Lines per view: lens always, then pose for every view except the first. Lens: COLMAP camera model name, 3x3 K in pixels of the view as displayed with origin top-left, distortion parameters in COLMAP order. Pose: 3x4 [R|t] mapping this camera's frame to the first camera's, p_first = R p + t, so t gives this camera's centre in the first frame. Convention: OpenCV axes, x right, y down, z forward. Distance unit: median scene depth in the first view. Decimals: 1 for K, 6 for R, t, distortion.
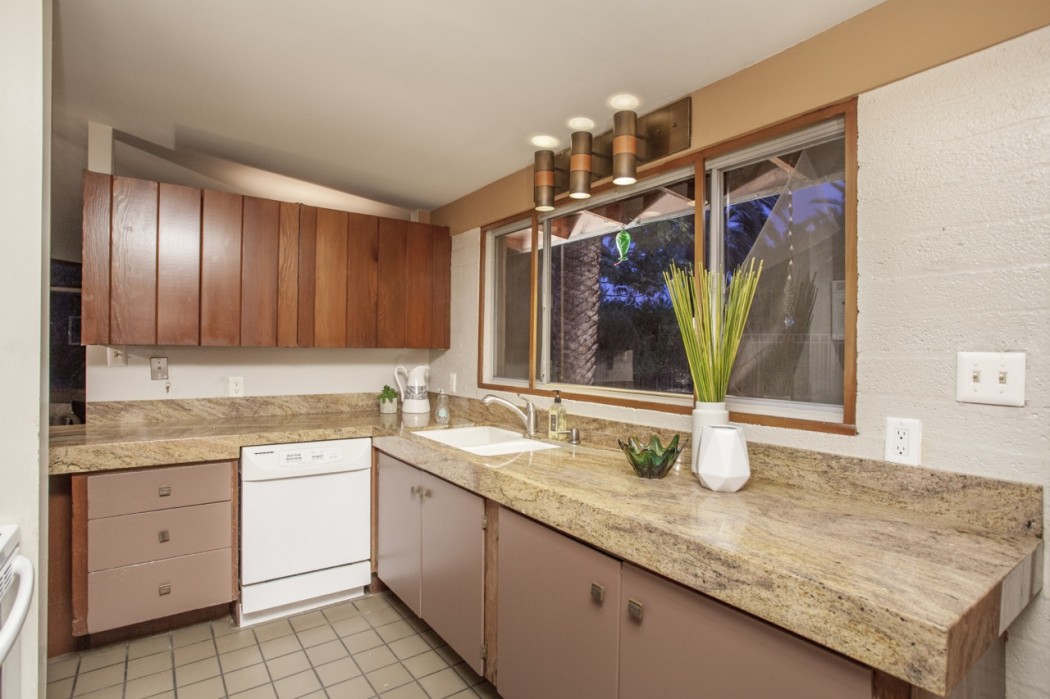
lens RADIAL K [[515.6, 0, 515.4], [0, 515.6, 348.9], [0, 0, 1]] dist [-0.000492, 0.000001]
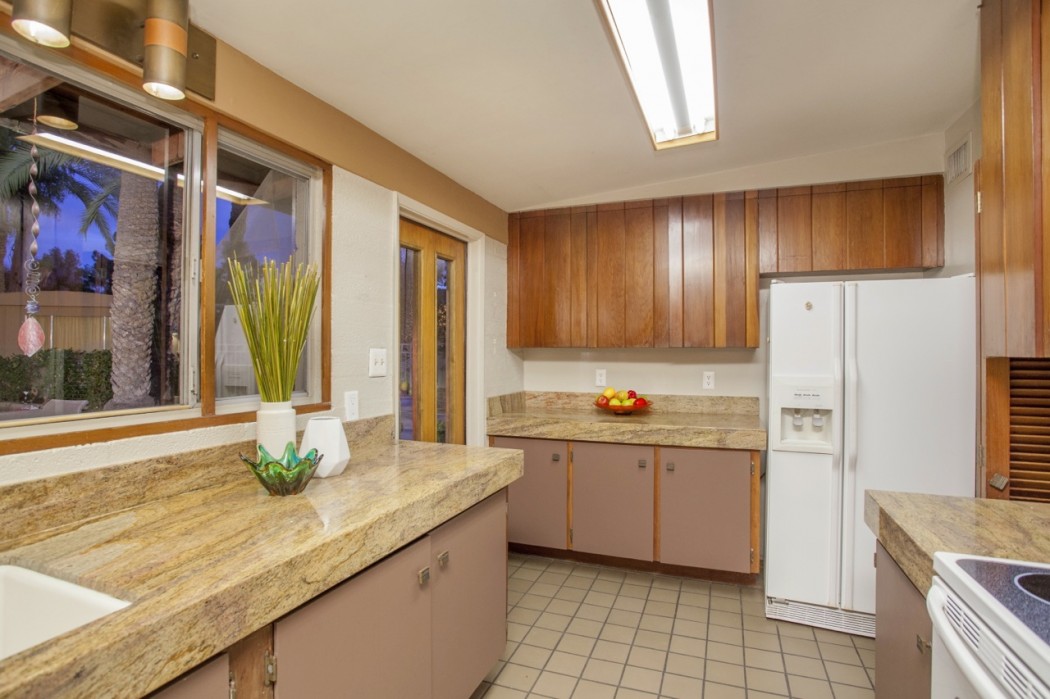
lens RADIAL K [[515.6, 0, 515.4], [0, 515.6, 348.9], [0, 0, 1]] dist [-0.000492, 0.000001]
pose [[-0.508290, -0.005535, 0.861168, -0.742475], [-0.006565, 0.999975, 0.002552, -0.000440], [-0.861161, -0.004356, -0.508314, 1.211137]]
